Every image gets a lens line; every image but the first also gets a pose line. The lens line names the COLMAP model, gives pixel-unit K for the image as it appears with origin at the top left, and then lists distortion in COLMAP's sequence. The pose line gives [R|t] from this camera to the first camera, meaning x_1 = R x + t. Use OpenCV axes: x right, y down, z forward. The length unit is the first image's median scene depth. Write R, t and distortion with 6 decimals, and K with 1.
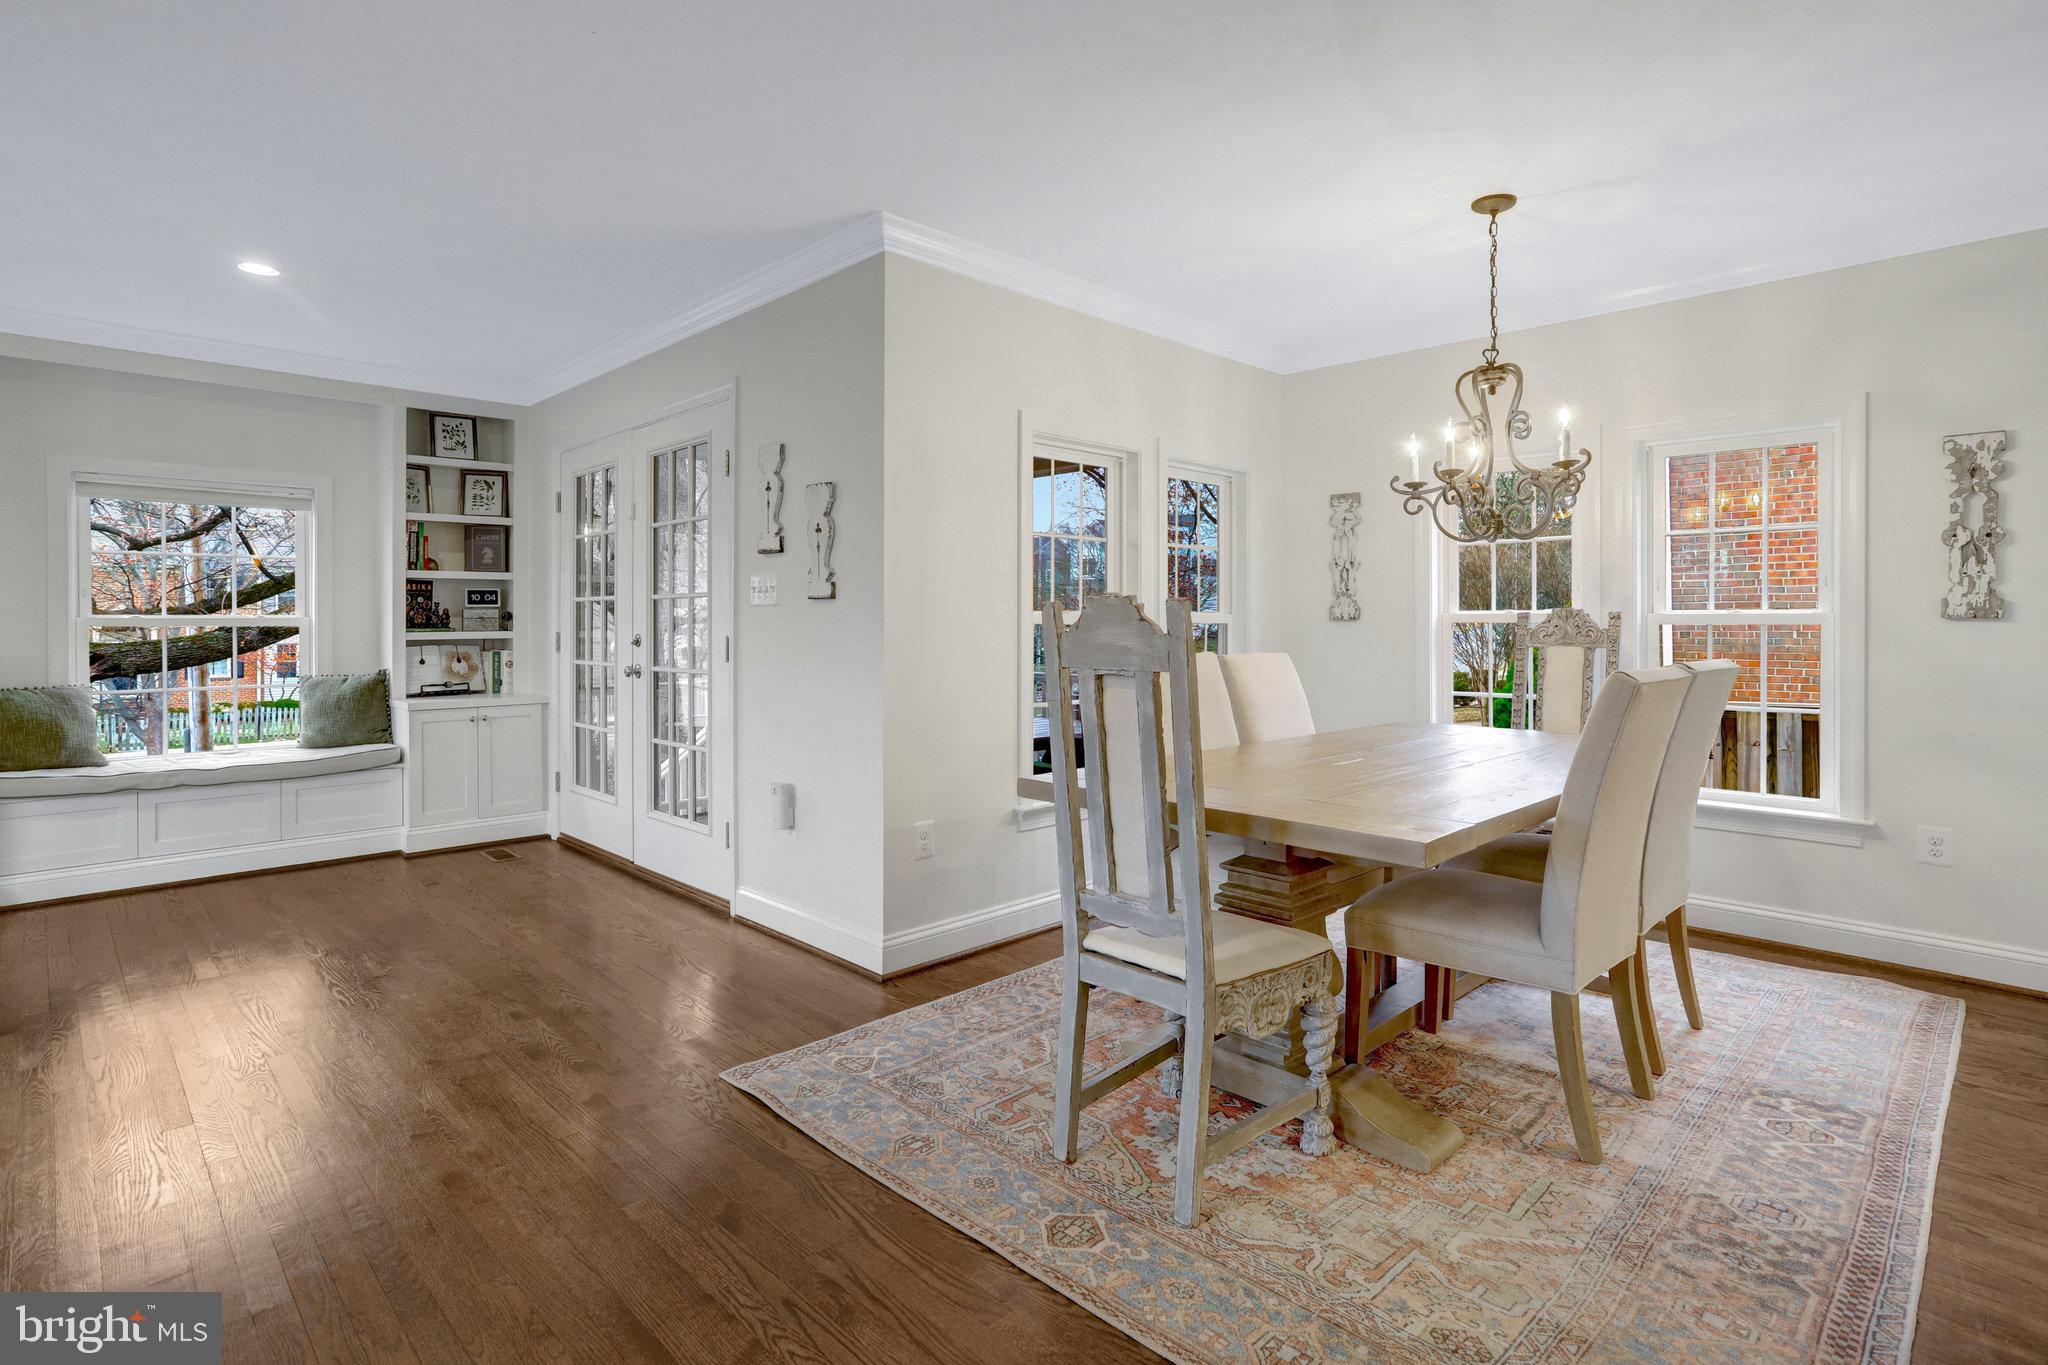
lens RADIAL K [[1023.8, 0, 1024.5], [0, 1023.8, 625.5], [0, 0, 1]] dist [-0.039292, 0.026017]
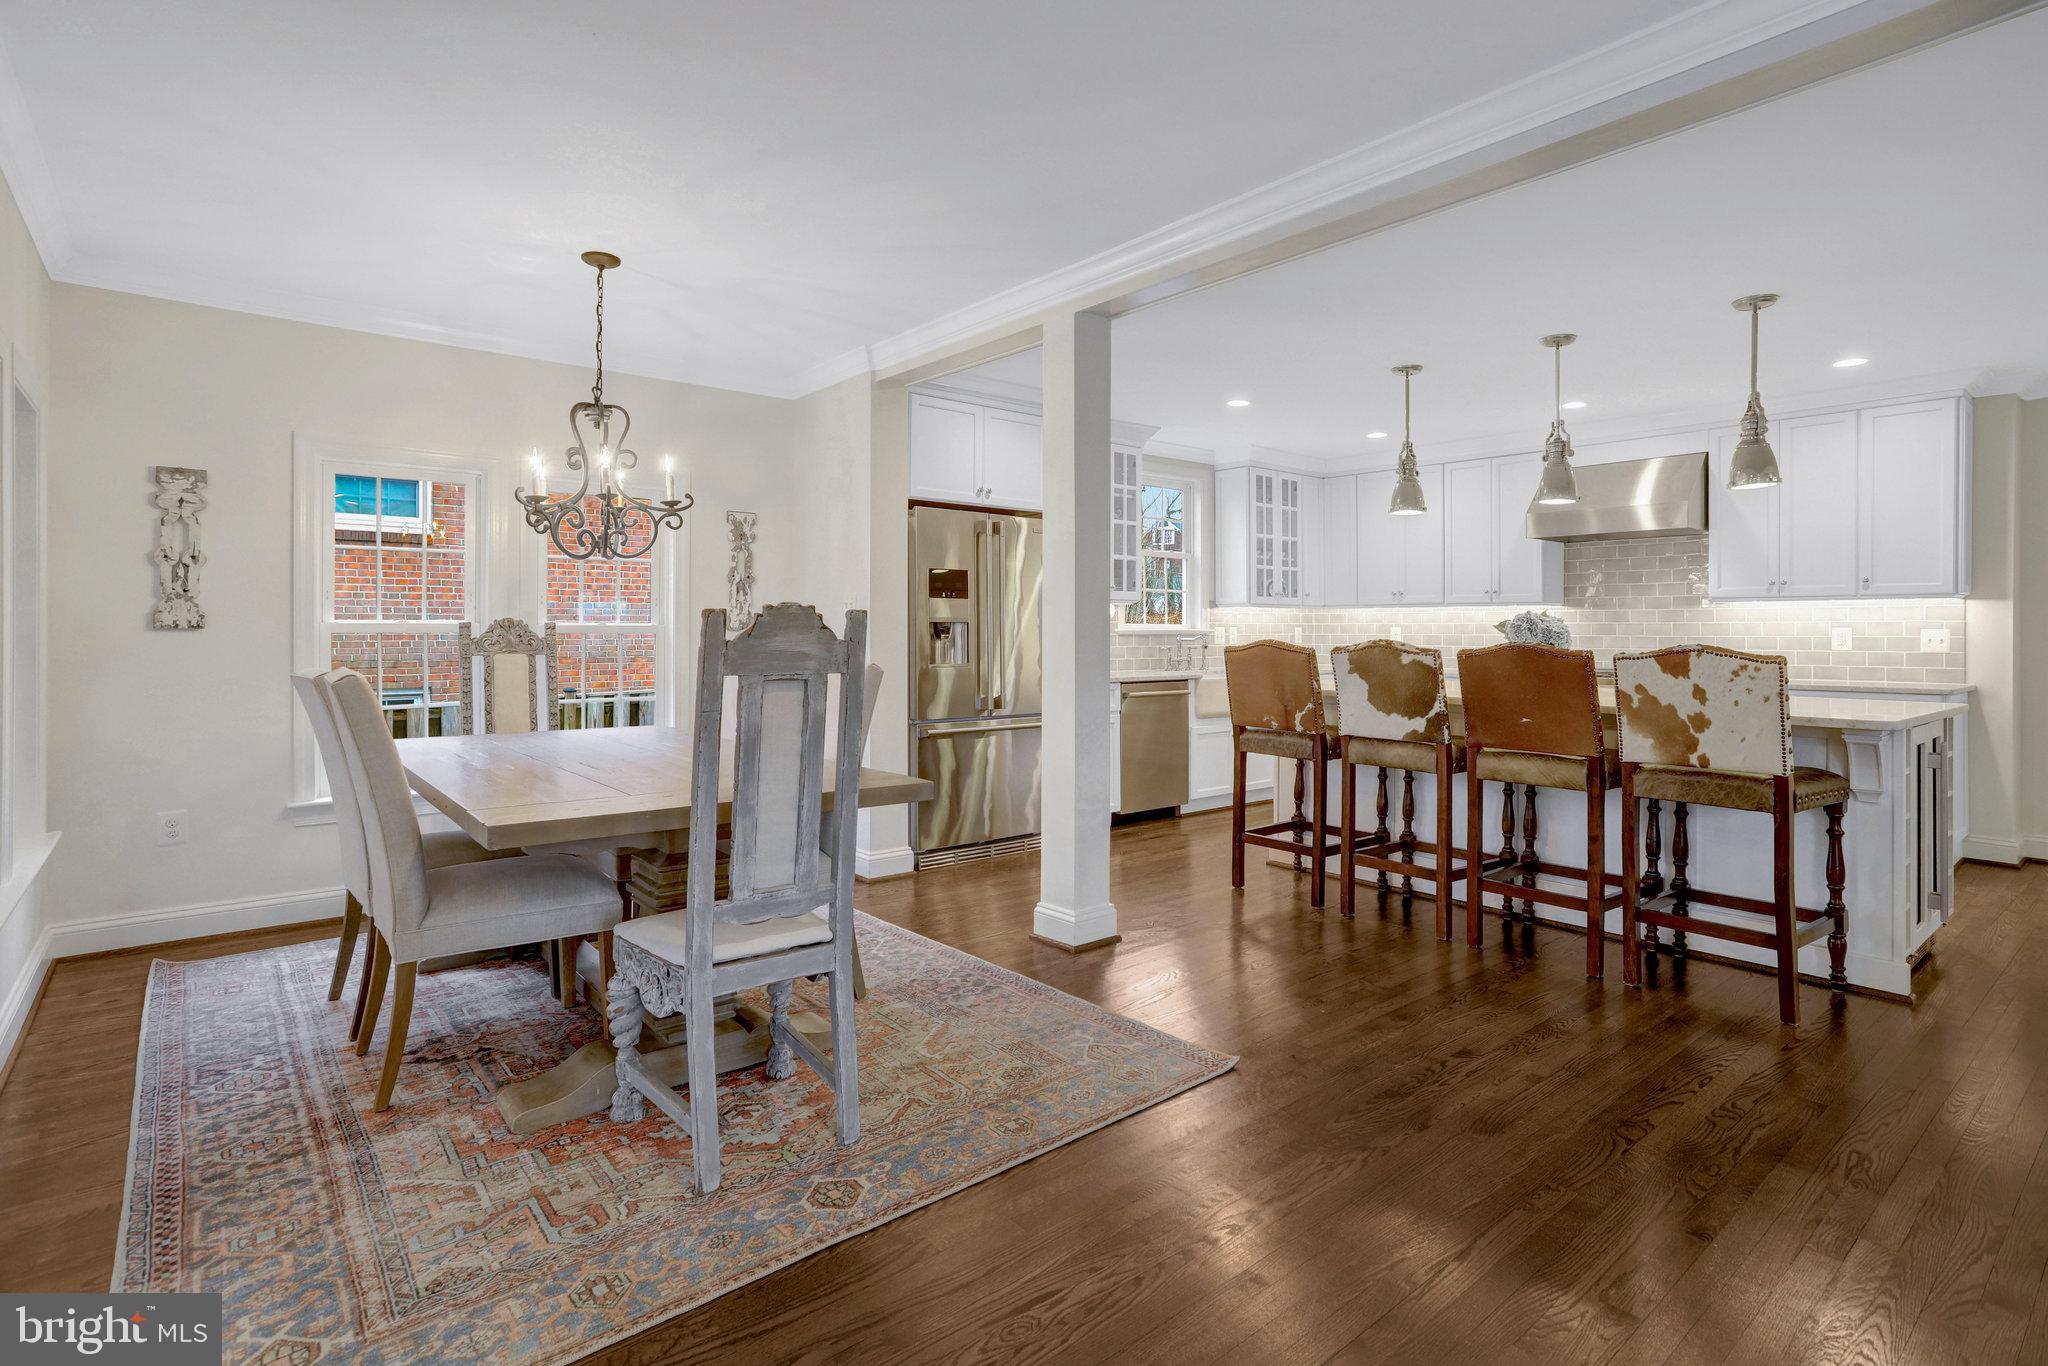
lens RADIAL K [[1023.8, 0, 1032.6], [0, 1023.8, 636.4], [0, 0, 1]] dist [-0.039292, 0.026017]
pose [[0.083199, -0.002388, 0.996530, -0.393749], [0.002743, 0.999994, 0.002167, 0.000661], [-0.996529, 0.002553, 0.083205, 0.272851]]
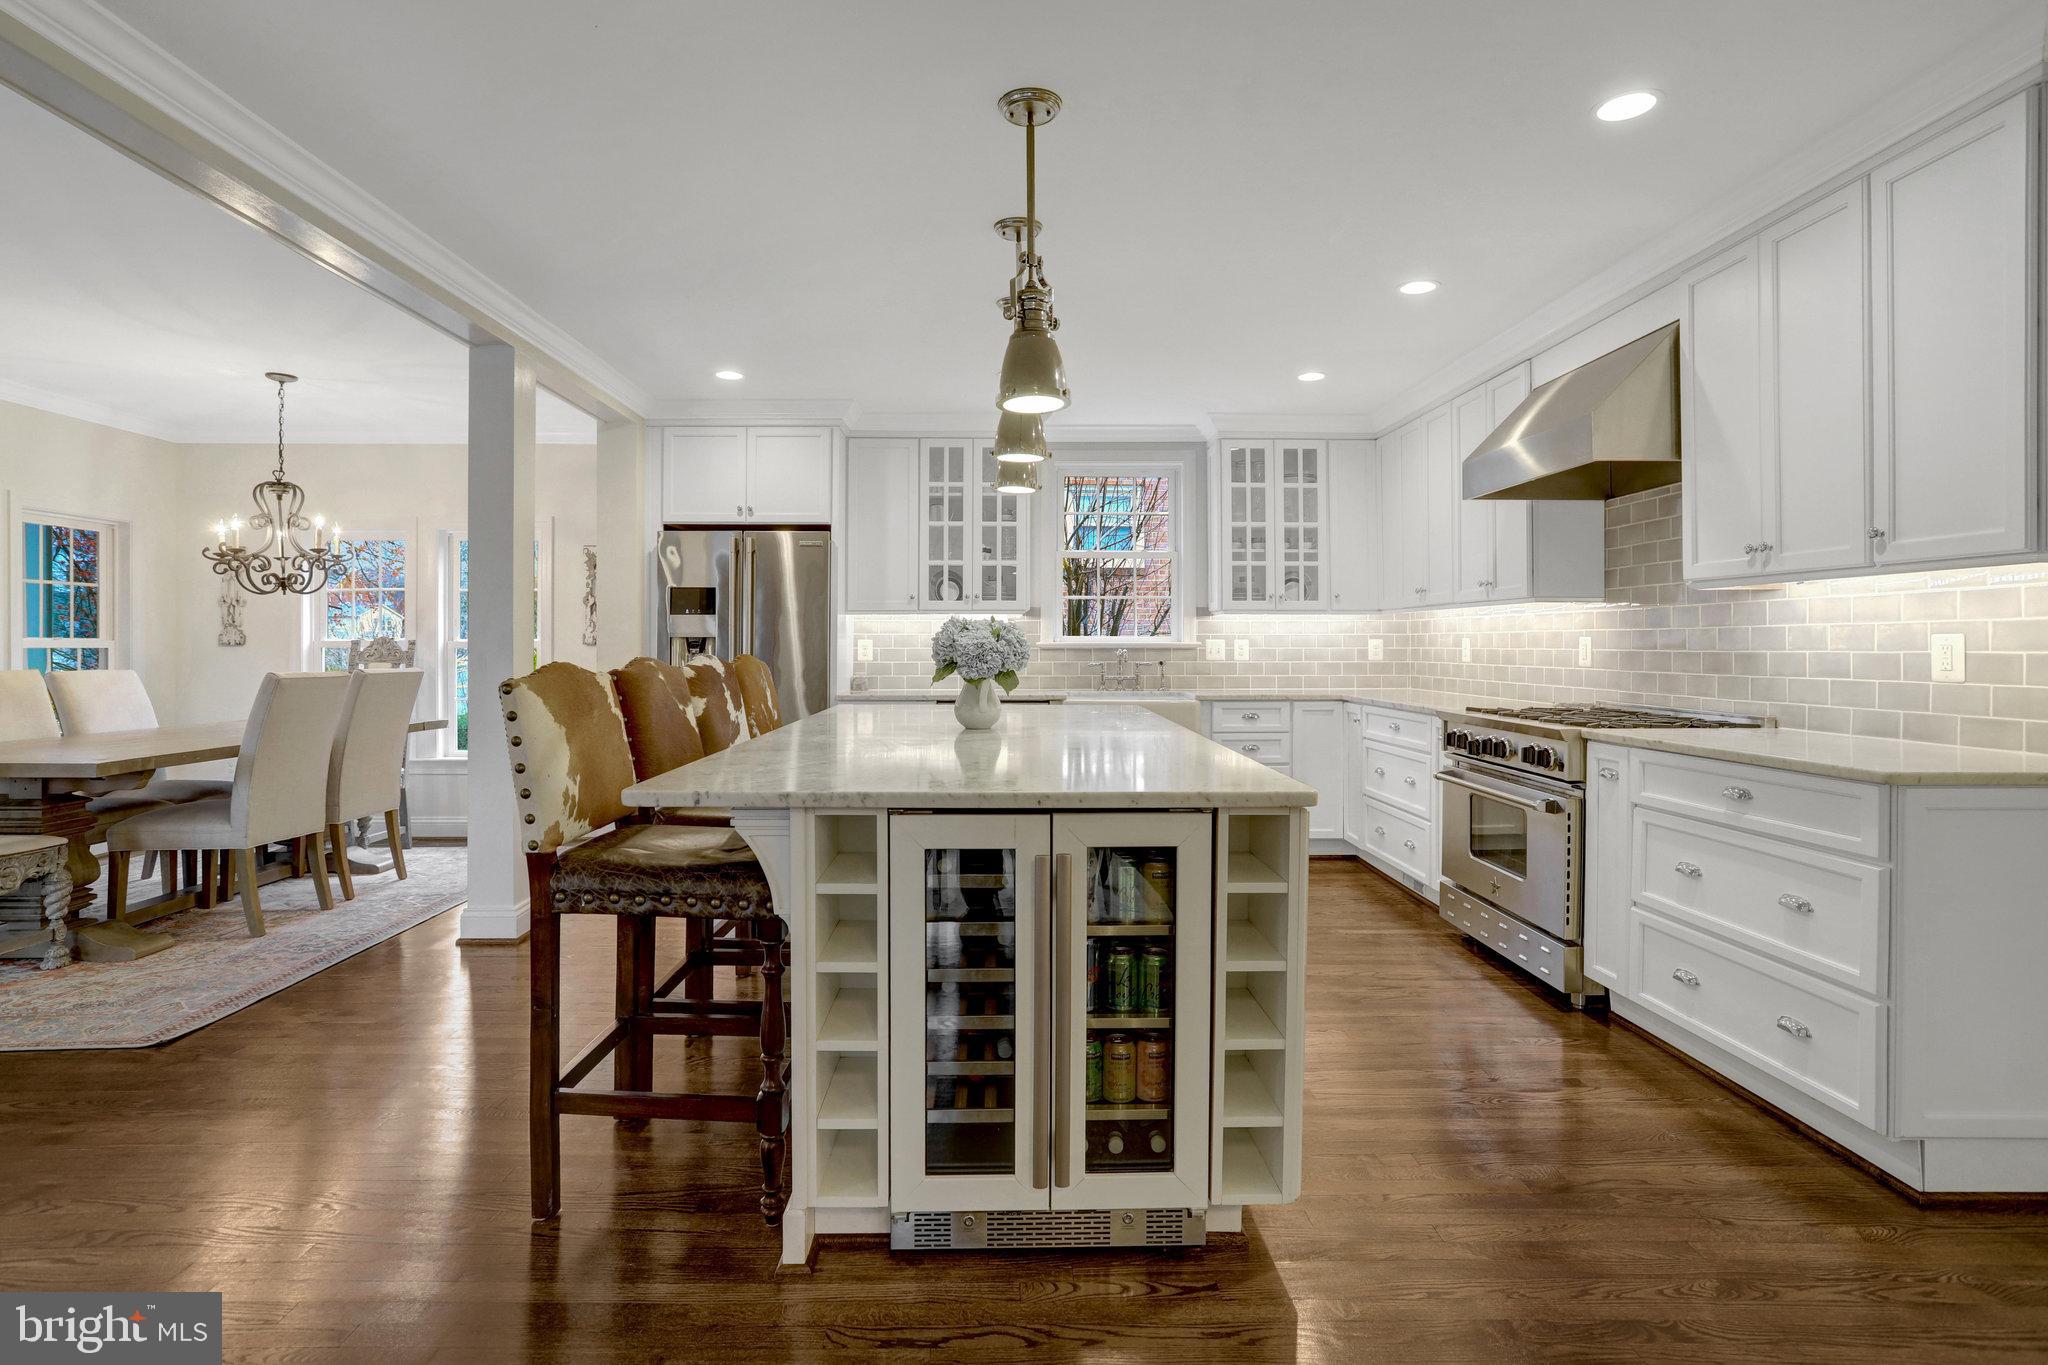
lens RADIAL K [[1023.8, 0, 1024.1], [0, 1023.8, 651.7], [0, 0, 1]] dist [-0.039292, 0.026017]
pose [[0.688188, -0.003839, 0.725523, 0.079876], [0.003470, 0.999992, 0.002000, 0.002705], [-0.725524, 0.001141, 0.688195, -0.558121]]
